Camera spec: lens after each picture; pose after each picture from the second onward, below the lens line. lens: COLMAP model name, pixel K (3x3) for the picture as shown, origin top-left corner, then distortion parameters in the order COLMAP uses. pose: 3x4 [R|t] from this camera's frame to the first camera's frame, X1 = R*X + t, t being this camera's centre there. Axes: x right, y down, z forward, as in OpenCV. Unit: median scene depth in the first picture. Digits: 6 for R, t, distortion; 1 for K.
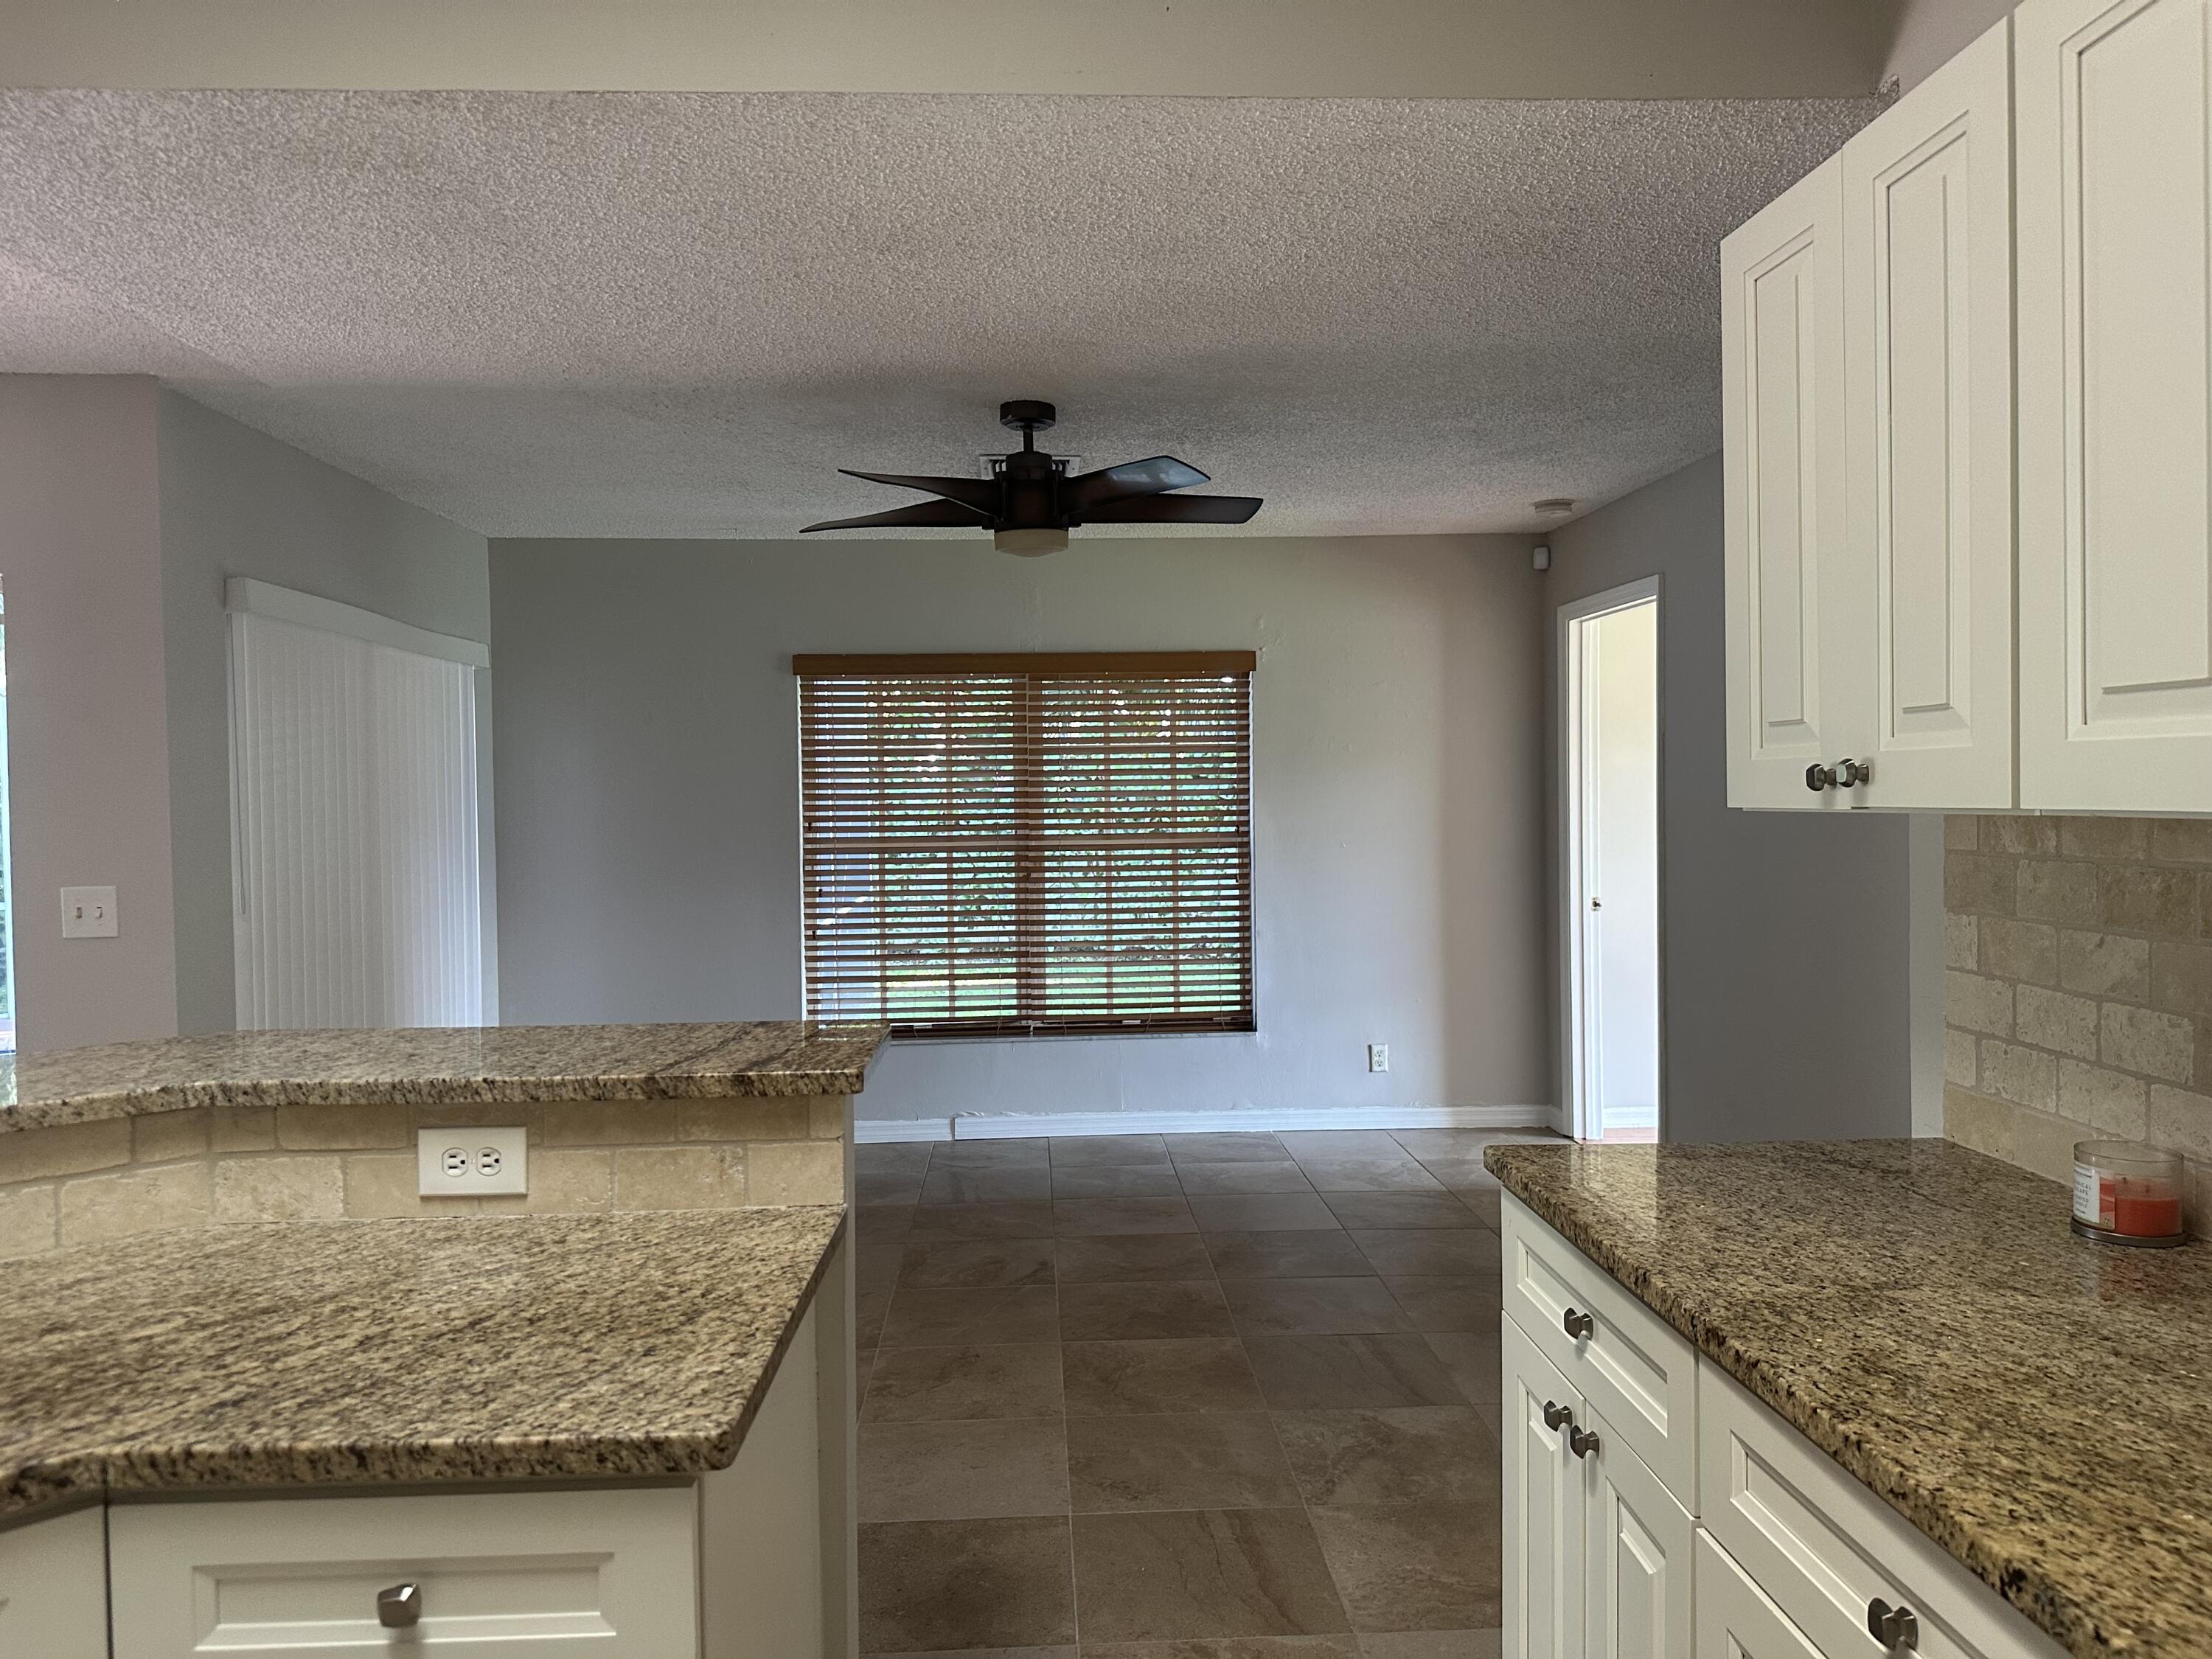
lens RADIAL K [[1561.5, 0, 1106.0], [0, 1561.5, 829.5], [0, 0, 1]] dist [0.022294, -0.002546]
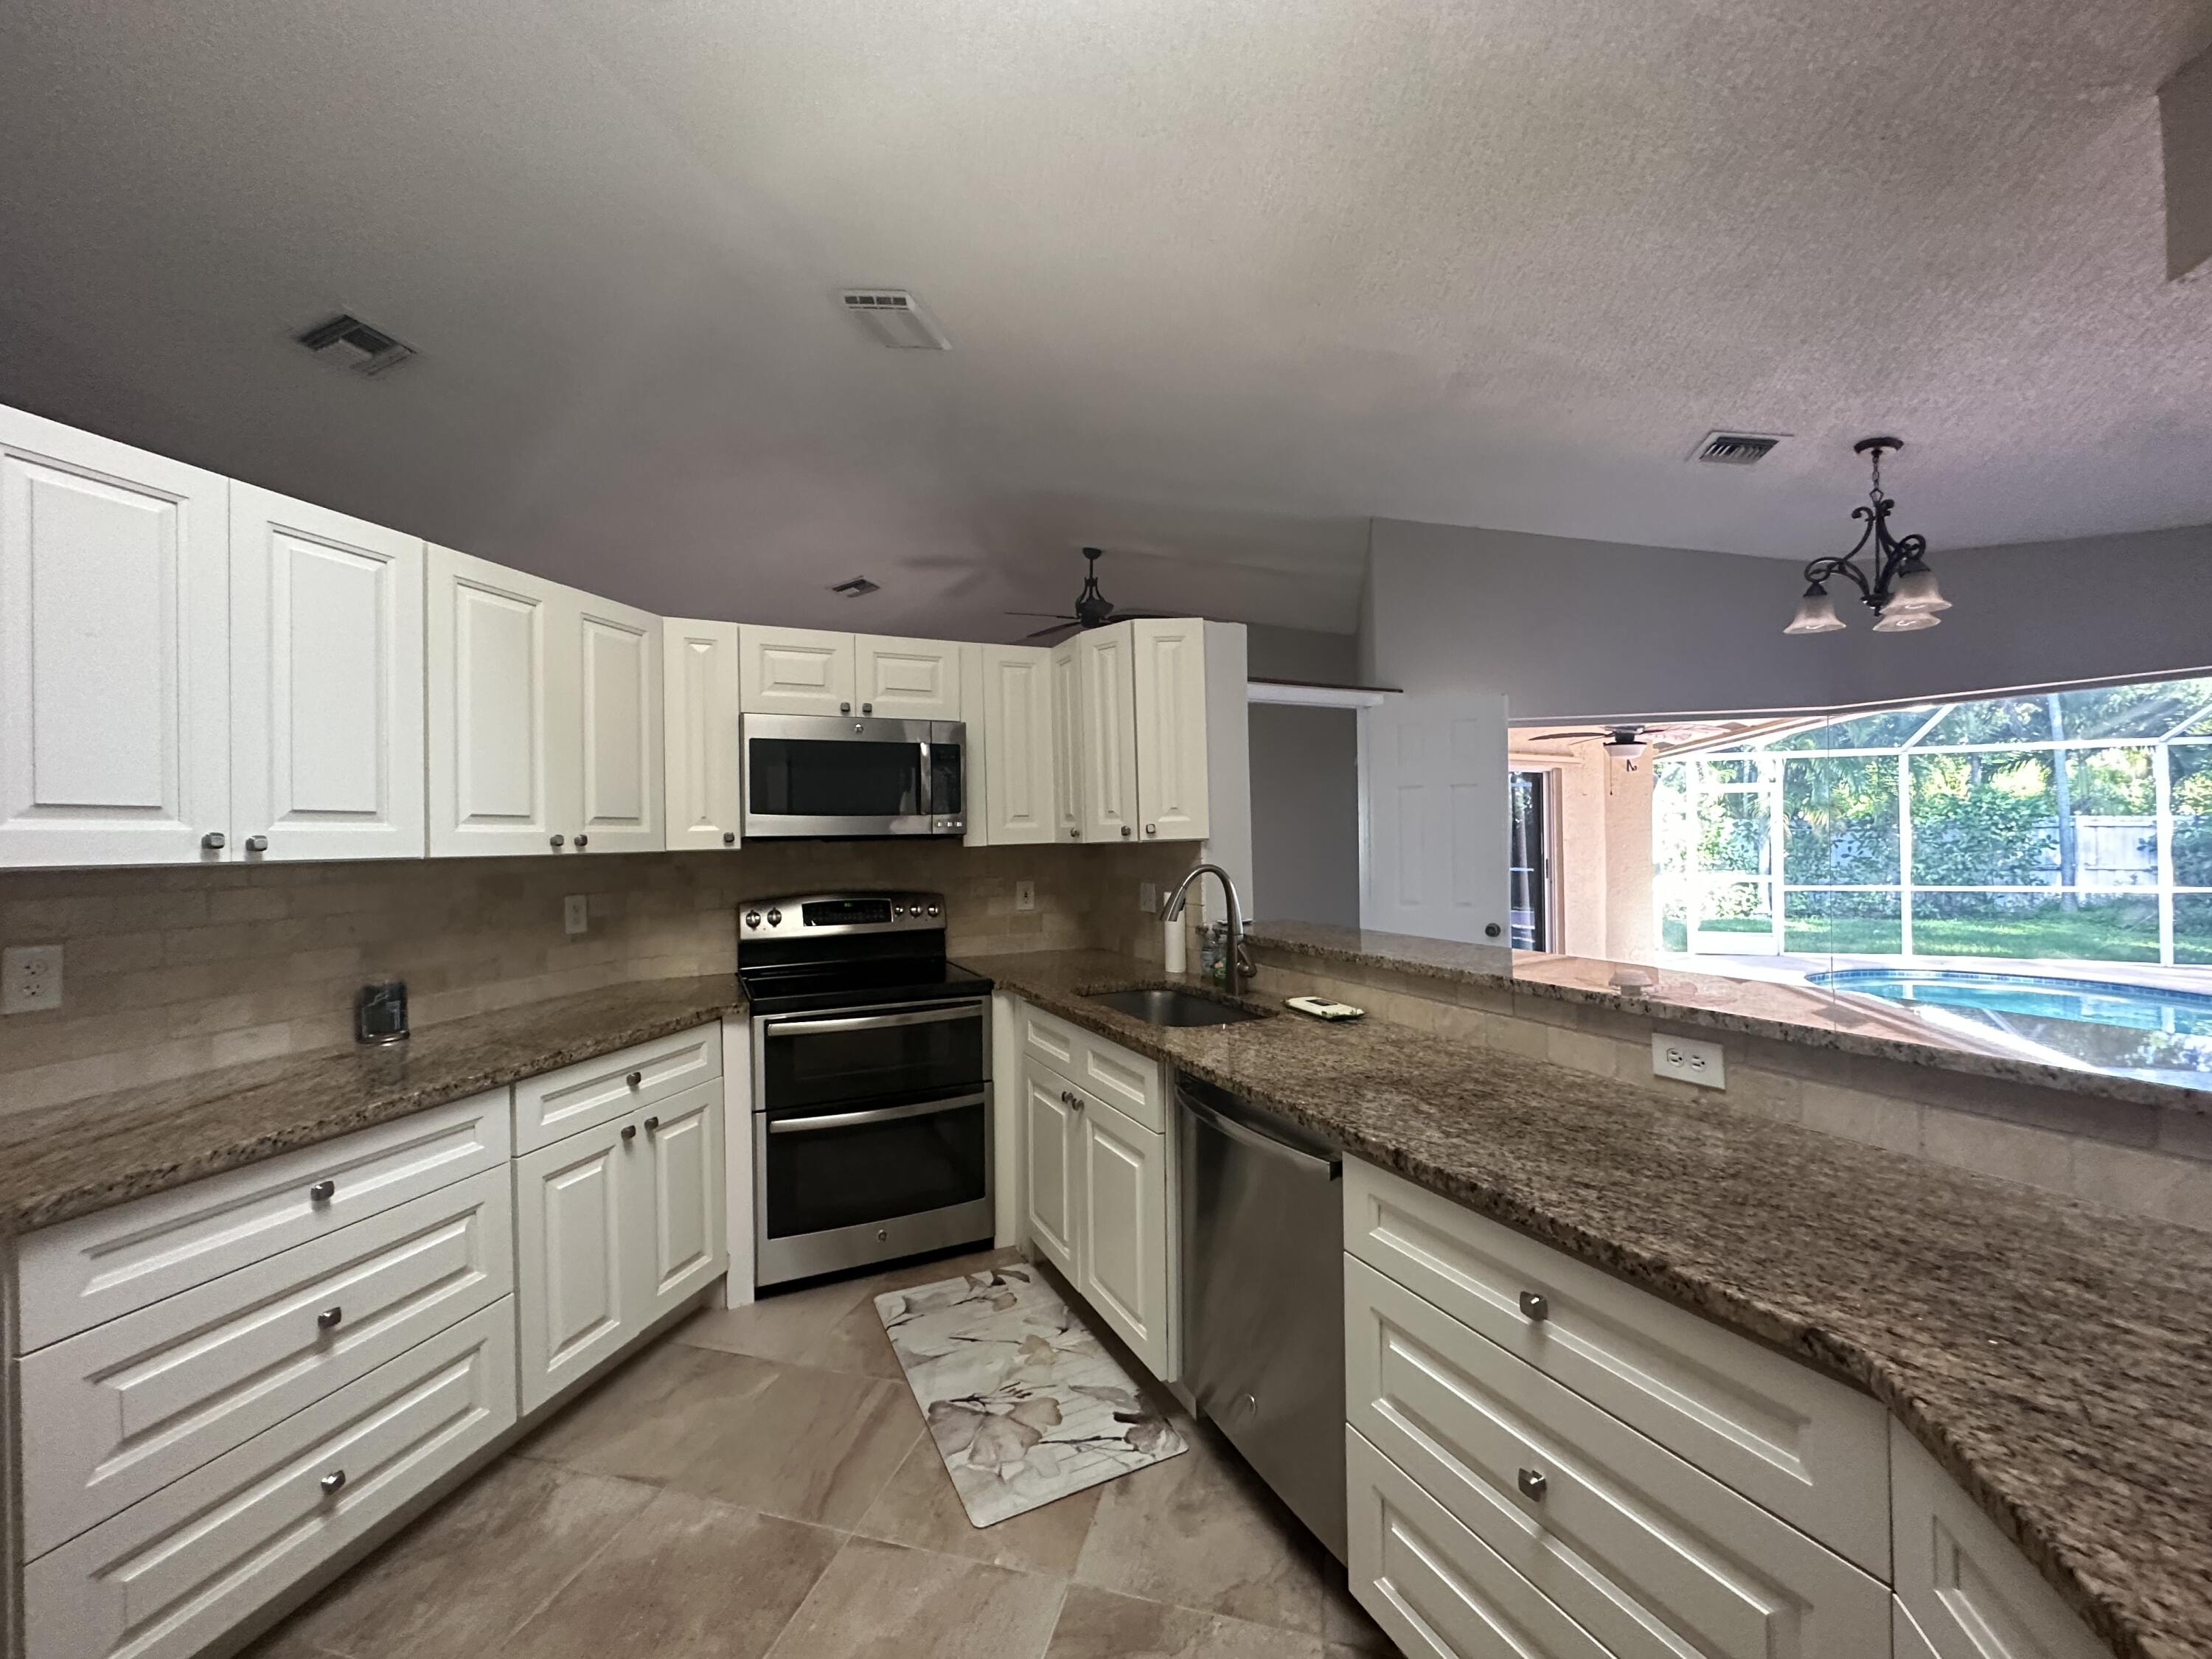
lens RADIAL K [[887.1, 0, 1106.0], [0, 887.1, 829.5], [0, 0, 1]] dist [-0.001879, 0.000425]
pose [[-0.315457, 0.012646, -0.948855, 0.109121], [-0.007263, 0.999850, 0.015740, -0.009783], [0.948912, 0.011857, -0.315318, 0.375051]]
